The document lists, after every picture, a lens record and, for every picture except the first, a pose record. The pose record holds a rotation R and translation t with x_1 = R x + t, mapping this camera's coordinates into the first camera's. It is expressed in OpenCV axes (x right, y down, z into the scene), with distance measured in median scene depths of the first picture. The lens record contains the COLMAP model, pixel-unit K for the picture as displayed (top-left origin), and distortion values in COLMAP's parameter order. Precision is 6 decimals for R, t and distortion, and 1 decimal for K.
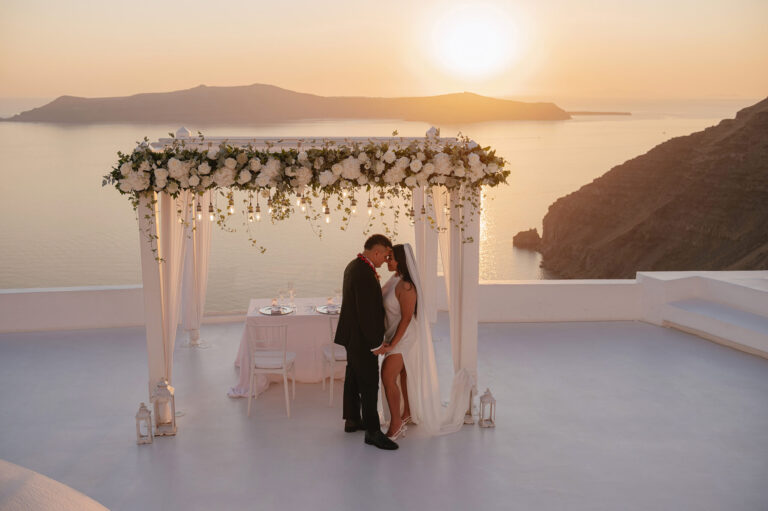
lens RADIAL K [[787.3, 0, 383.1], [0, 787.3, 268.5], [0, 0, 1]] dist [0.012416, 0.004555]
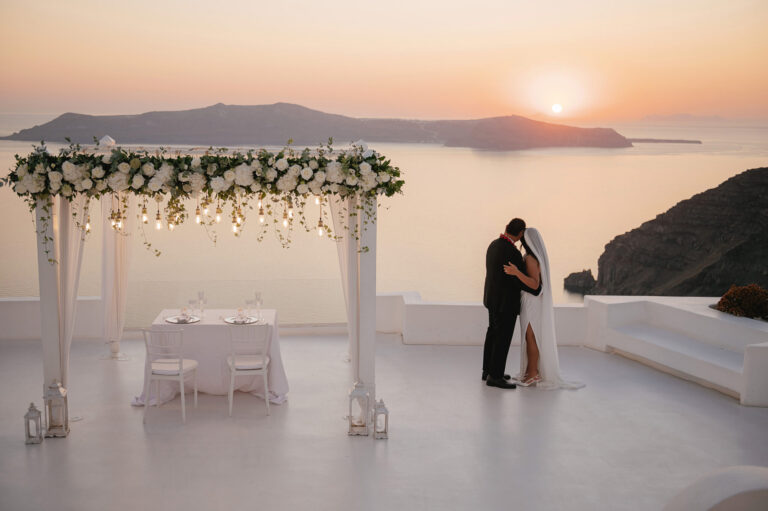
lens RADIAL K [[889.5, 0, 385.1], [0, 889.5, 266.8], [0, 0, 1]] dist [0.015033, 0.023078]
pose [[0.999134, 0.019680, -0.036667, 0.184533], [-0.021487, 0.998540, -0.049558, 0.043608], [0.035638, 0.050303, 0.998098, -0.132330]]
